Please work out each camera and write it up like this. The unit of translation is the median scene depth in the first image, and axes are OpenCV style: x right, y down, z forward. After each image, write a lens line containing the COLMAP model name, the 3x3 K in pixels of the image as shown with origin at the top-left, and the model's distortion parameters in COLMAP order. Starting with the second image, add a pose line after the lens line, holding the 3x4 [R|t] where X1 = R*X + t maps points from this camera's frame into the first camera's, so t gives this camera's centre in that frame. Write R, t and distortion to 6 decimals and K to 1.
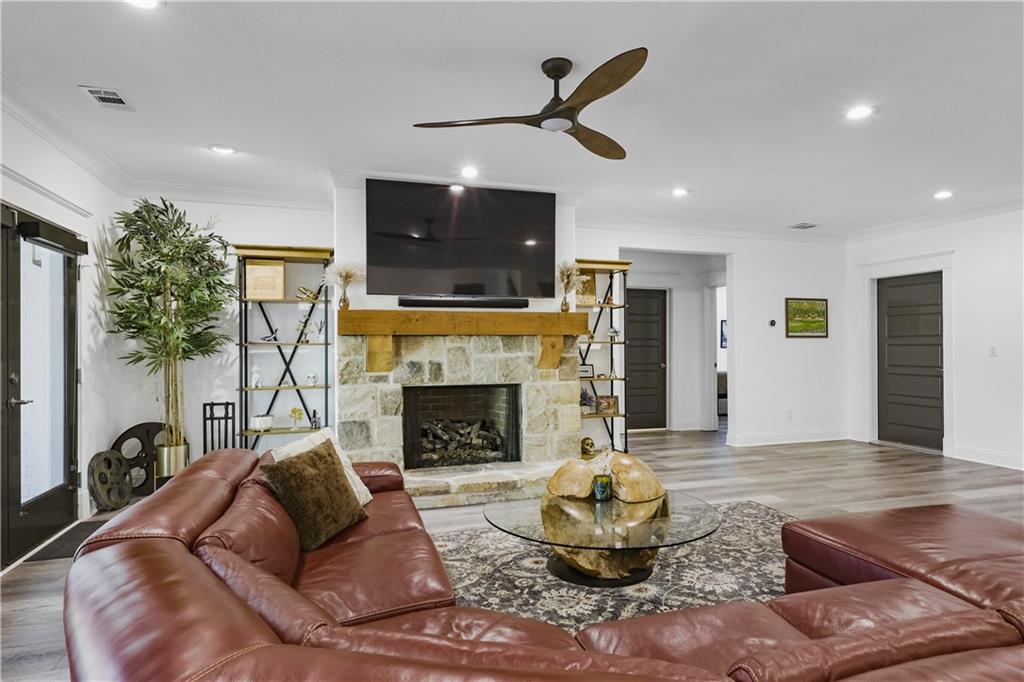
lens RADIAL K [[574.5, 0, 513.8], [0, 574.5, 342.9], [0, 0, 1]] dist [0.022869, 0.000191]
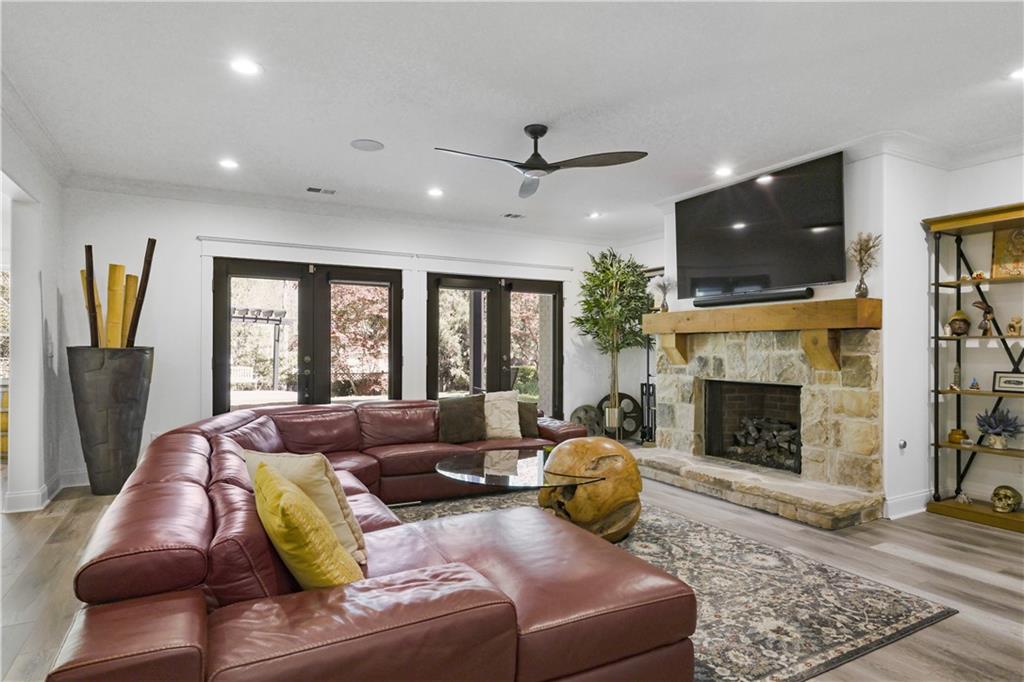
lens RADIAL K [[574.5, 0, 511.9], [0, 574.5, 344.3], [0, 0, 1]] dist [0.022869, 0.000191]
pose [[0.193876, -0.000071, -0.981026, 0.810755], [0.003939, 0.999992, 0.000706, 0.006113], [0.981018, -0.004002, 0.193874, 0.415344]]
